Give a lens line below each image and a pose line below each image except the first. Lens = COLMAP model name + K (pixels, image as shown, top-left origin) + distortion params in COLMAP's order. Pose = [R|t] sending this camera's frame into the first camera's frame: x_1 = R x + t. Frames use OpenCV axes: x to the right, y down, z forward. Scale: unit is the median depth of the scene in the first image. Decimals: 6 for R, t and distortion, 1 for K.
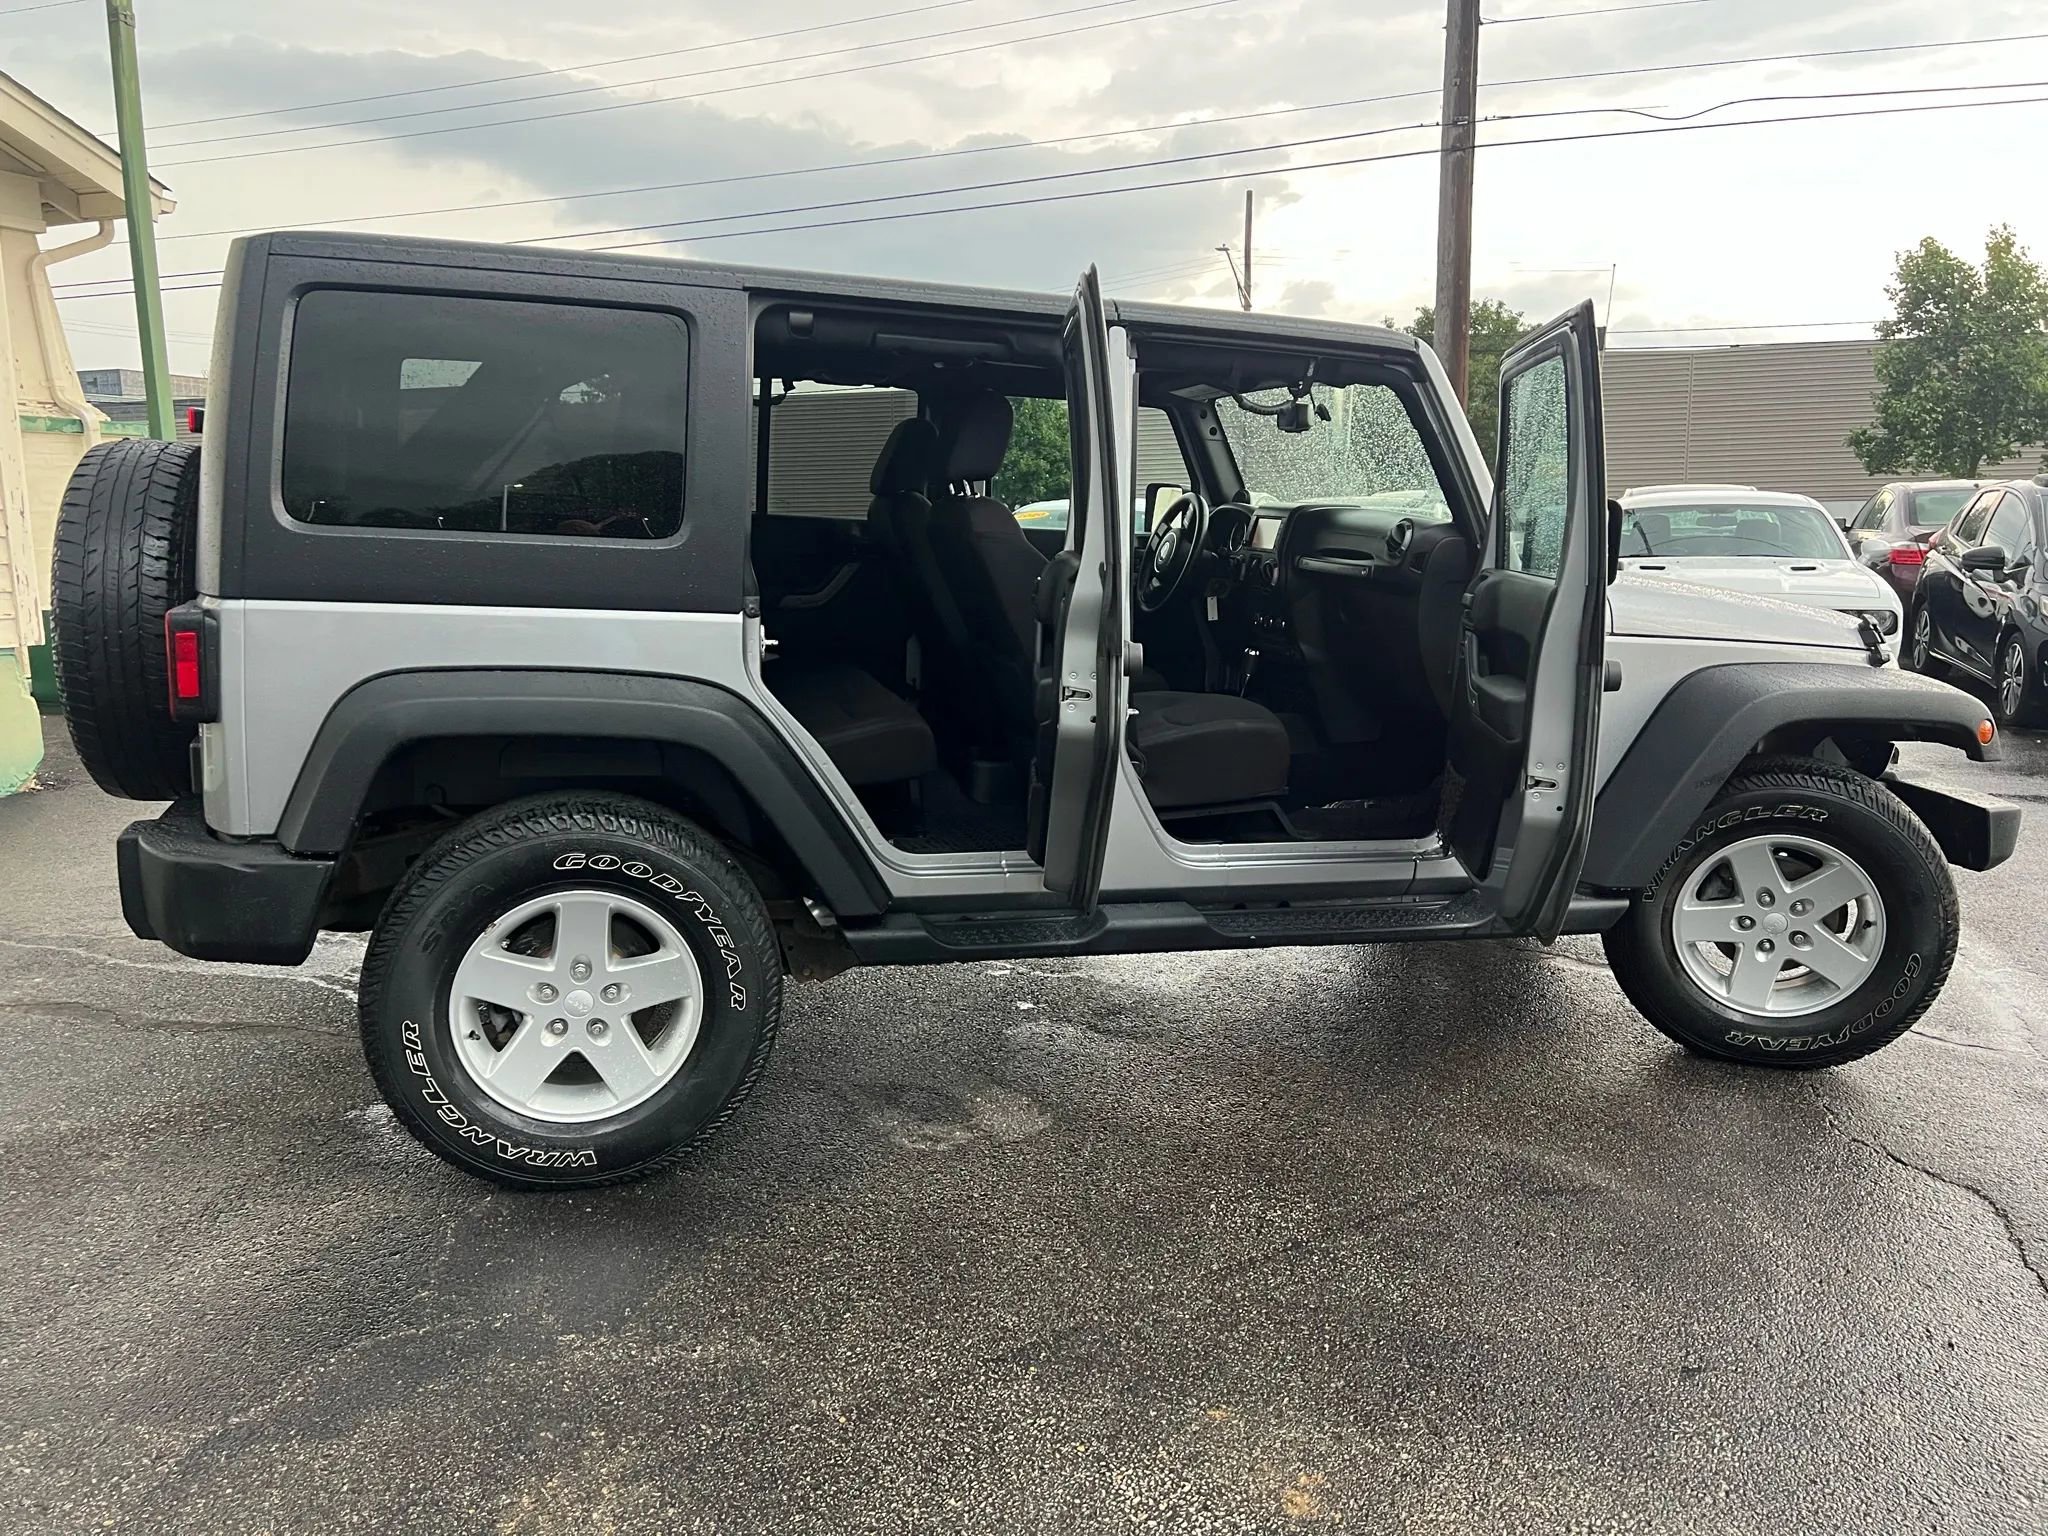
lens RADIAL K [[1598.4, 0, 1024.0], [0, 1598.4, 768.0], [0, 0, 1]] dist [0.241947, -0.313736]
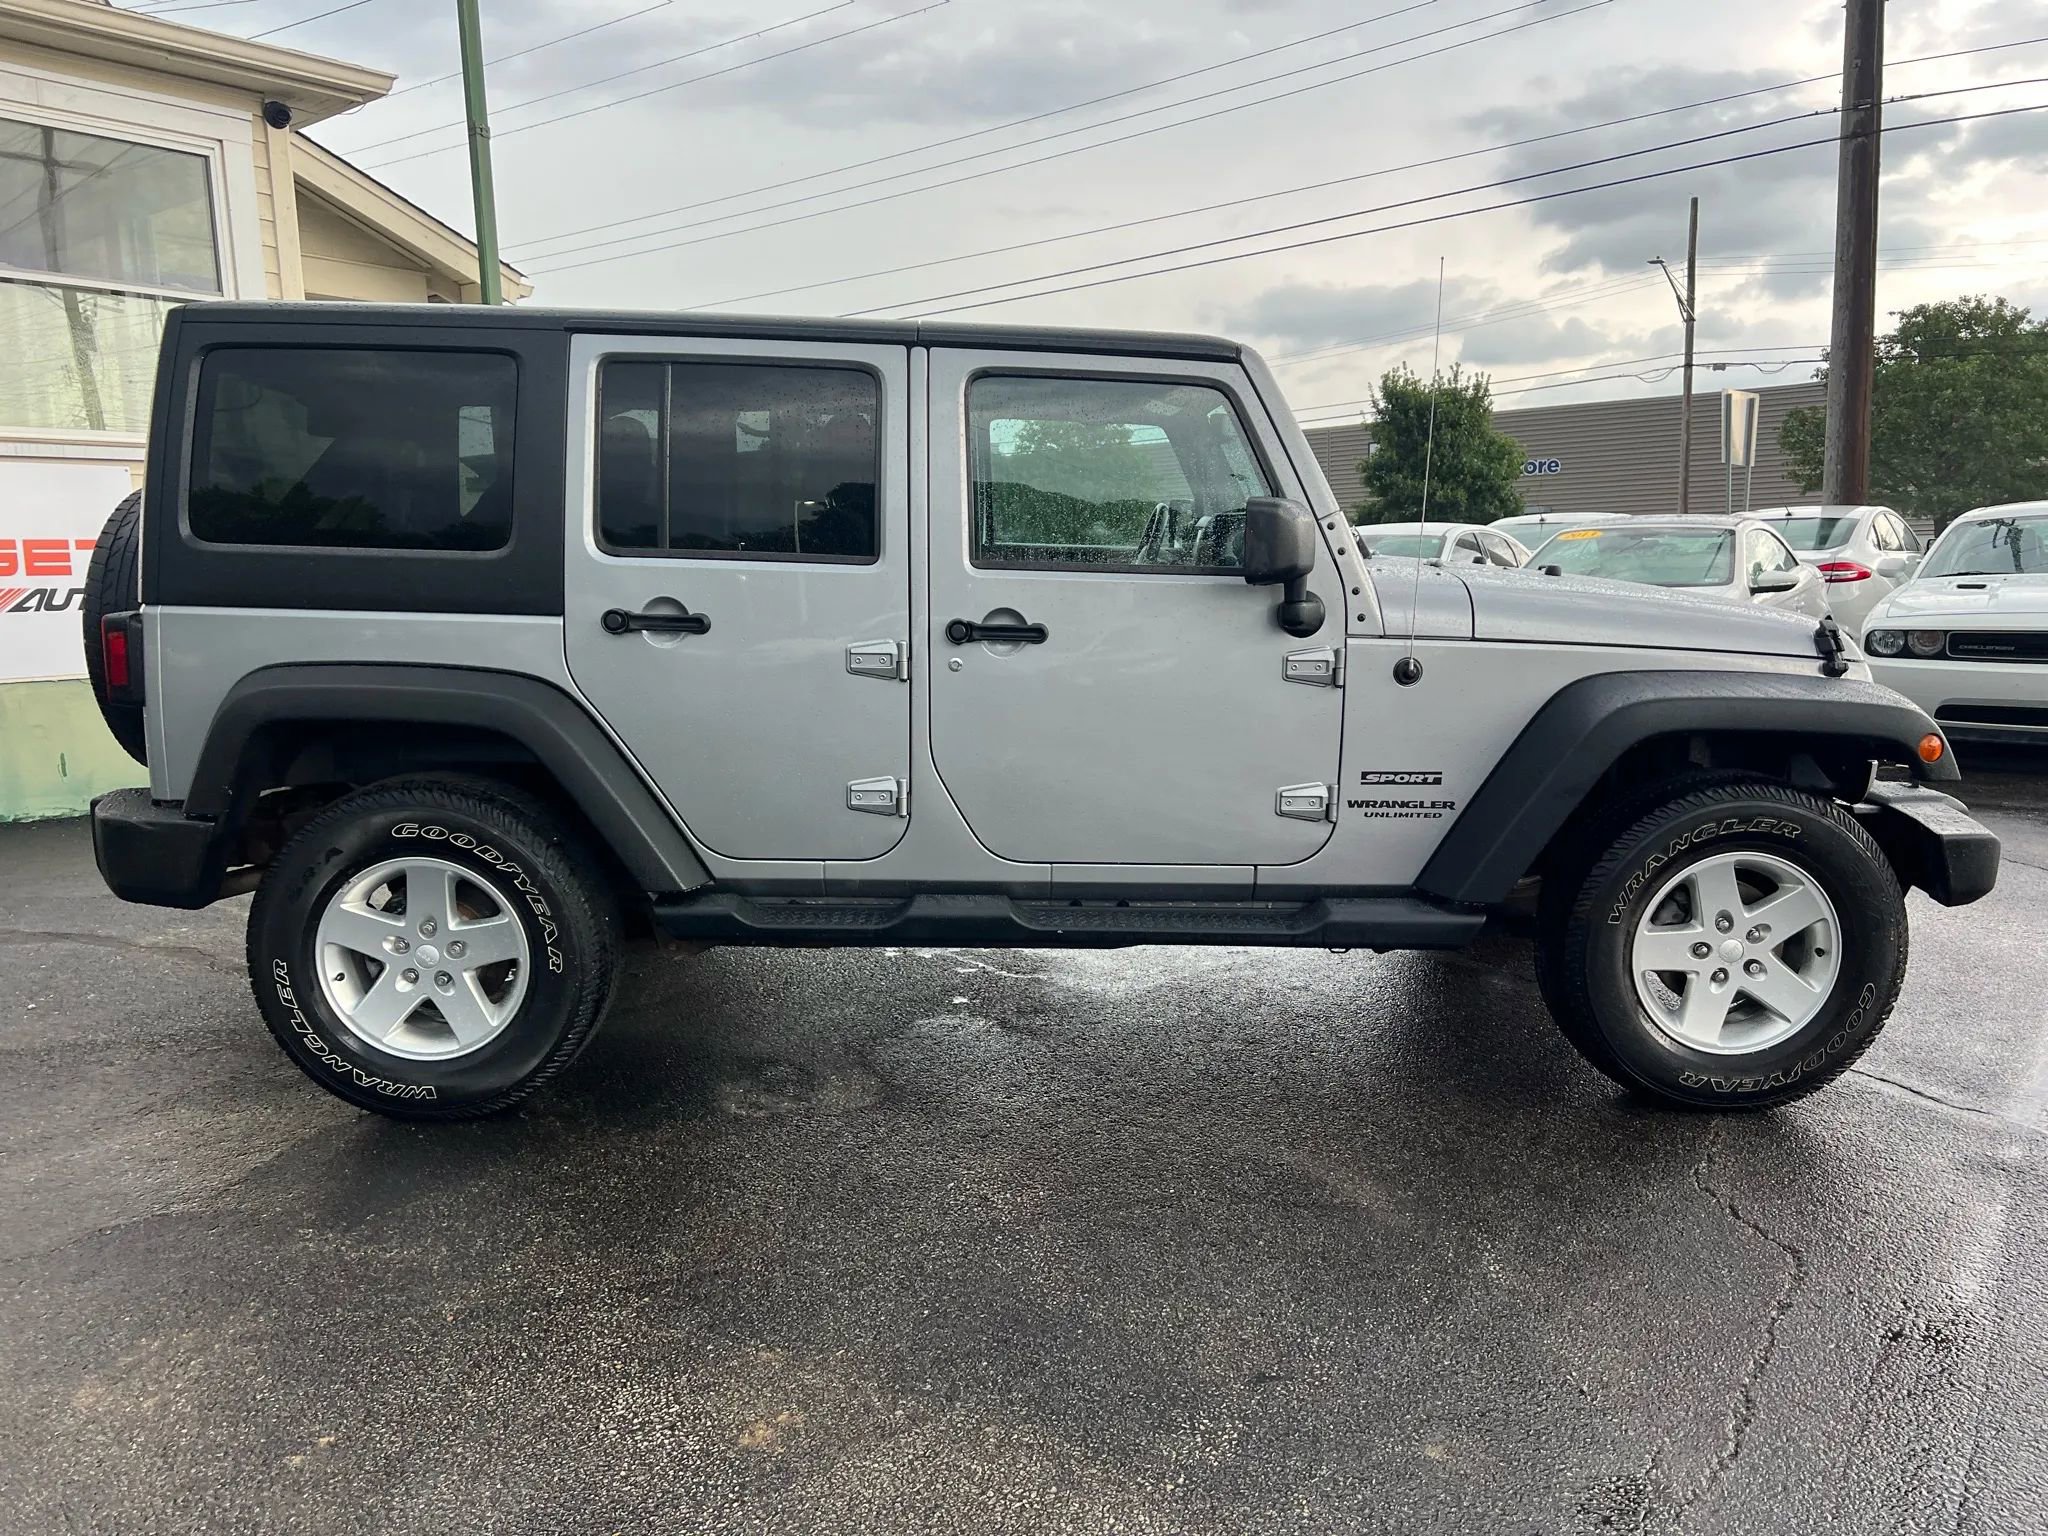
lens RADIAL K [[1619.8, 0, 1024.0], [0, 1619.8, 768.0], [0, 0, 1]] dist [0.000698, 0.058681]
pose [[0.963879, 0.020951, -0.265514, 0.423053], [-0.024931, 0.999622, -0.011628, 0.015189], [0.265170, 0.017828, 0.964037, 0.015798]]
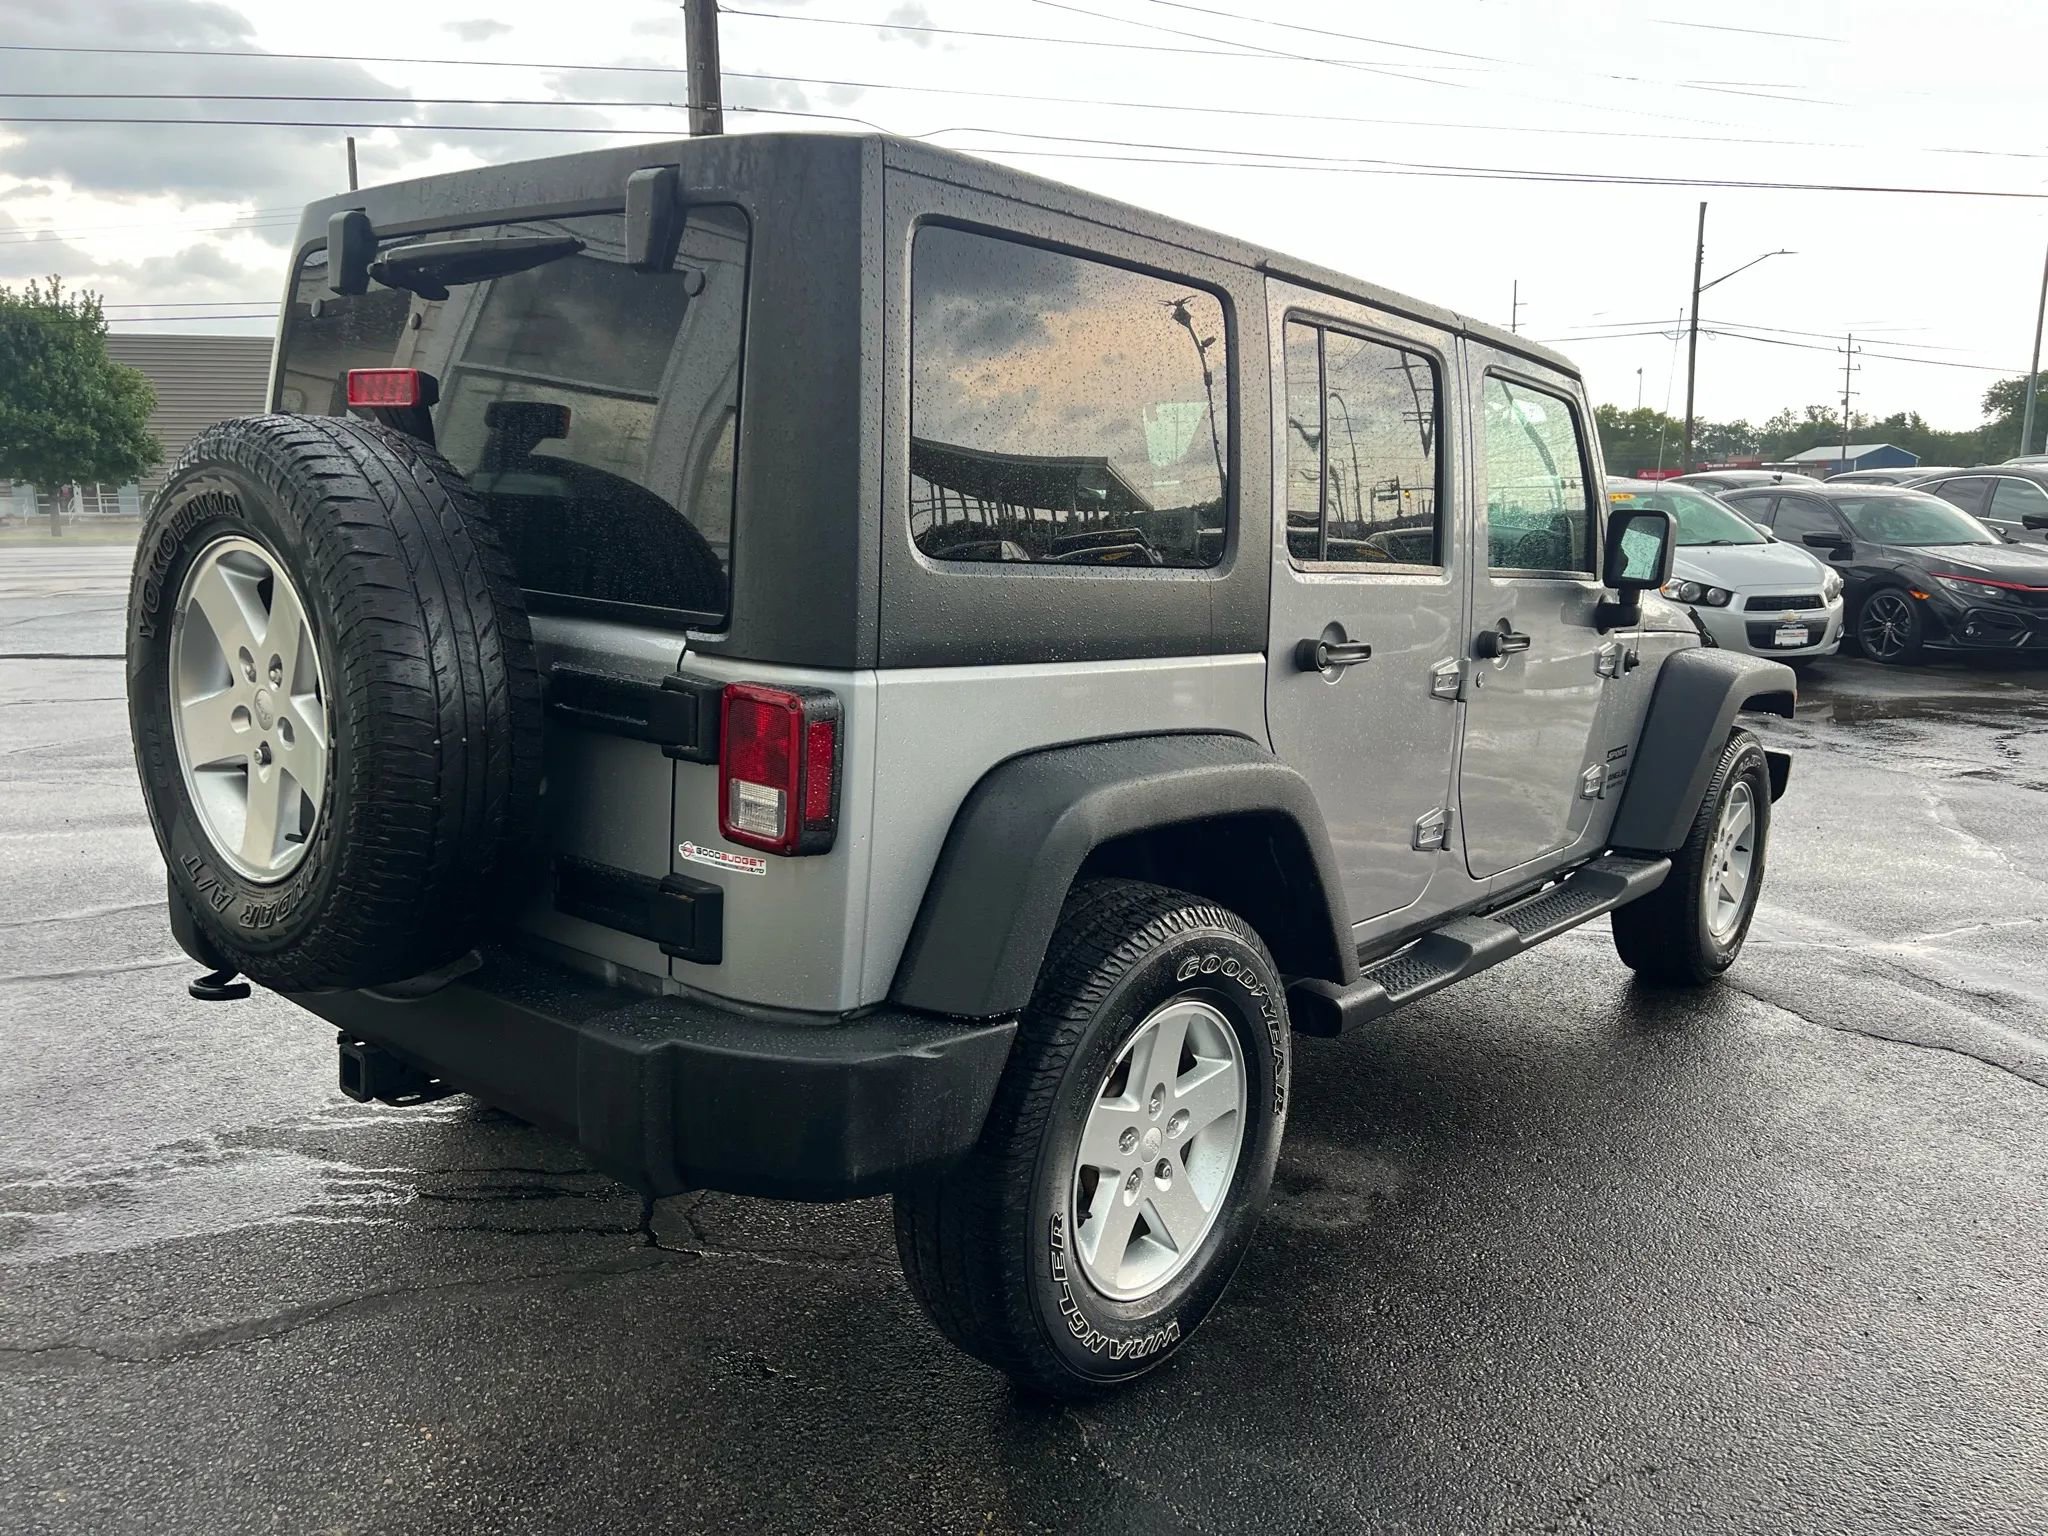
lens RADIAL K [[1616.4, 0, 1024.0], [0, 1616.4, 768.0], [0, 0, 1]] dist [0.008896, -0.012778]
pose [[0.817316, -0.088033, 0.569425, -0.758288], [0.074930, 0.996106, 0.046449, -0.082120], [-0.571297, 0.004703, 0.820730, 0.375239]]
